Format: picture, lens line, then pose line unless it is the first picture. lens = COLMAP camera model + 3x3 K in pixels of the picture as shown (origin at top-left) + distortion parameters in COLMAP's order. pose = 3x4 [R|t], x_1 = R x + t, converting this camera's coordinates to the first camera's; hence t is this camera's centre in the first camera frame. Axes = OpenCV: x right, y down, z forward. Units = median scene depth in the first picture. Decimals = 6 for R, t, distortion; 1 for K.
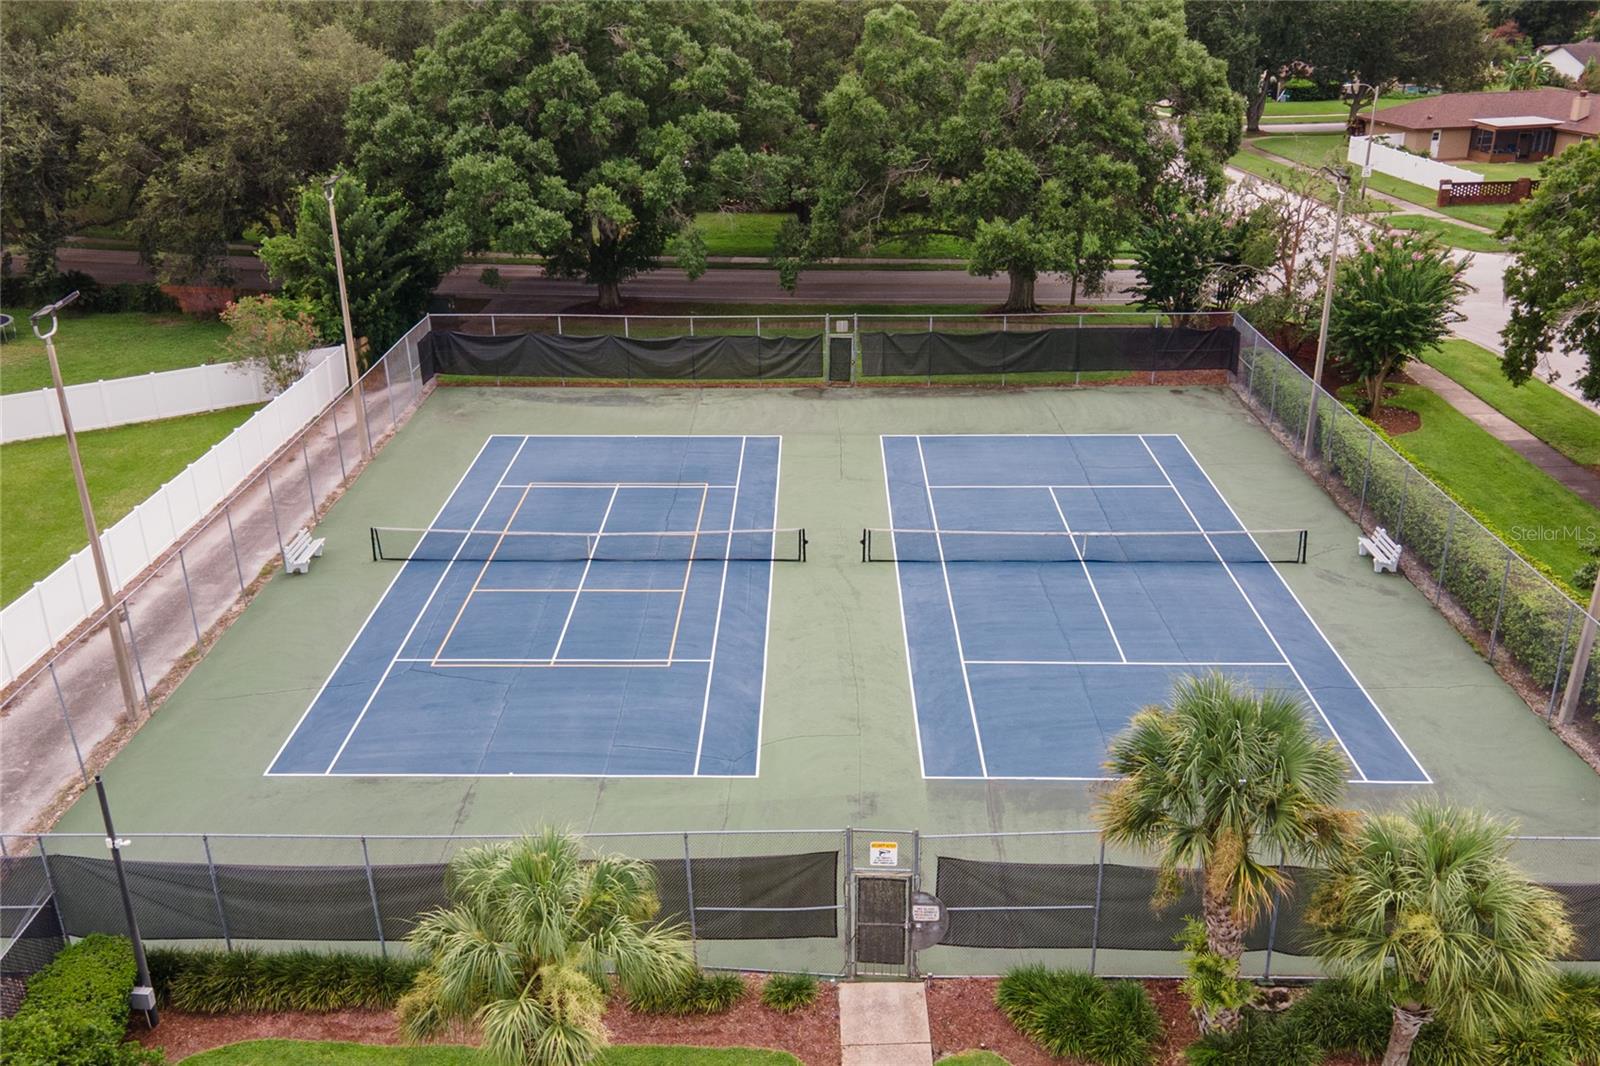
lens RADIAL K [[1365.8, 0, 800.0], [0, 1365.8, 533.0], [0, 0, 1]] dist [0.031616, 0.001746]
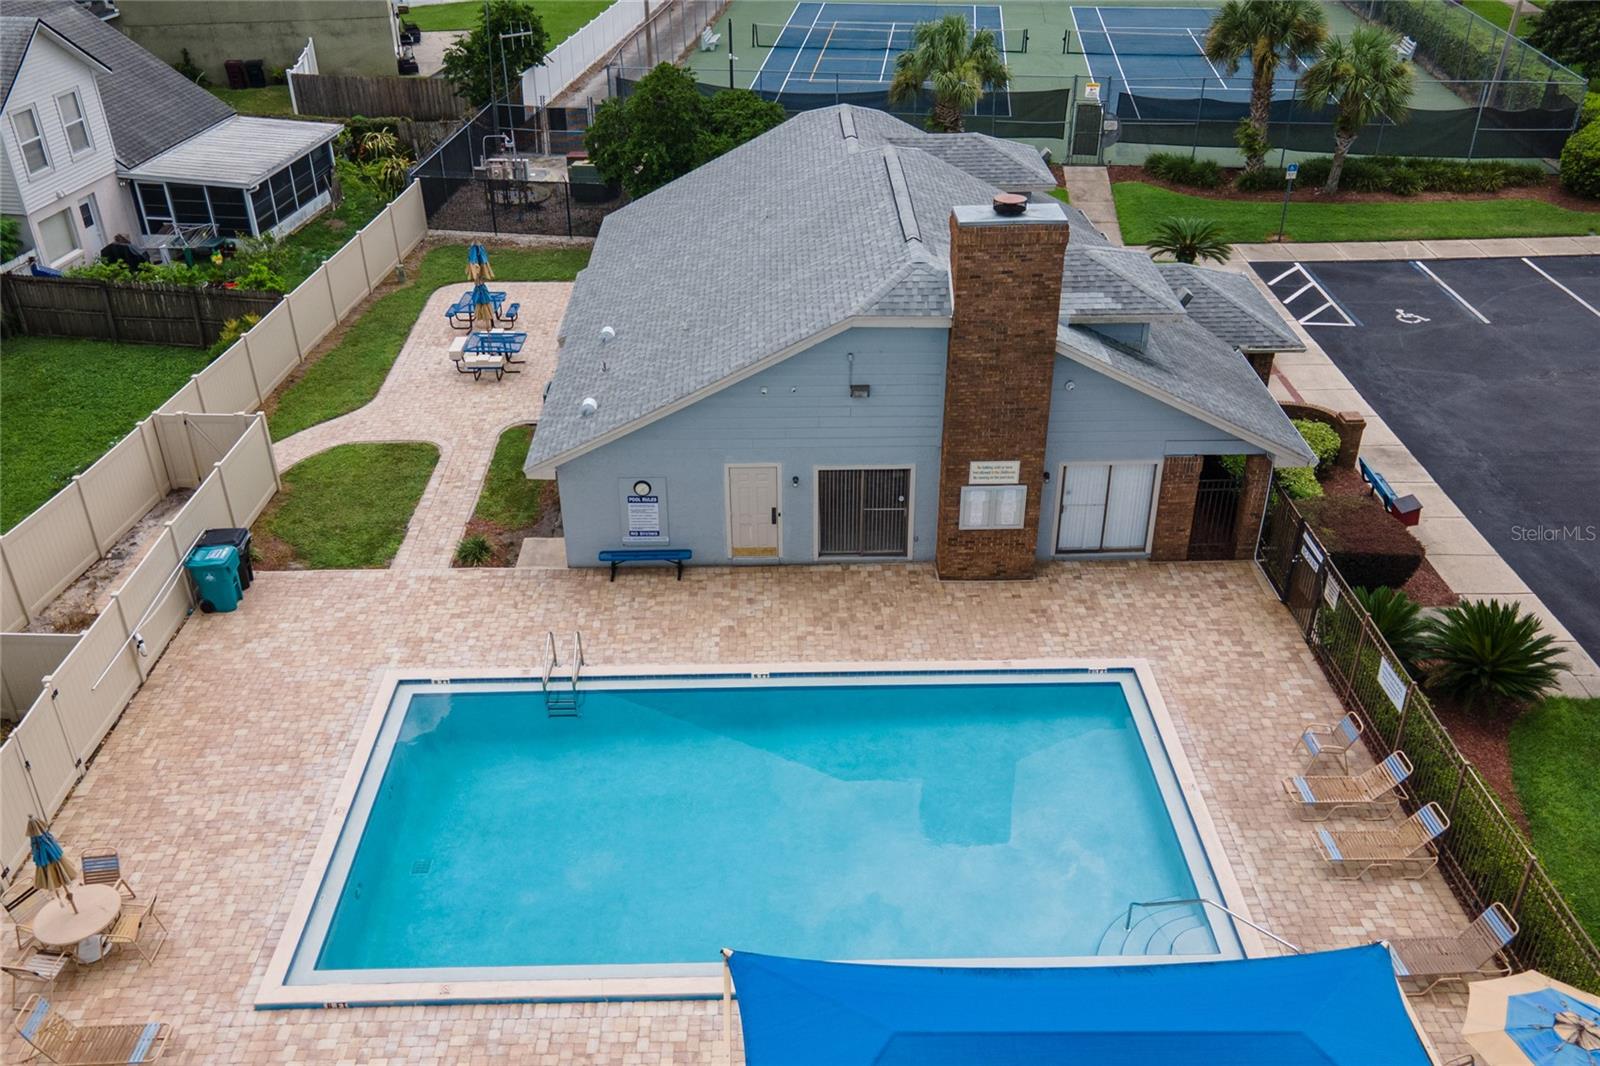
lens RADIAL K [[1365.8, 0, 800.0], [0, 1365.8, 533.0], [0, 0, 1]] dist [0.031616, 0.001746]
pose [[0.995466, 0.051766, -0.079795, -0.167716], [-0.040666, 0.990019, 0.134937, 0.612085], [0.085984, -0.131081, 0.987636, -1.086077]]
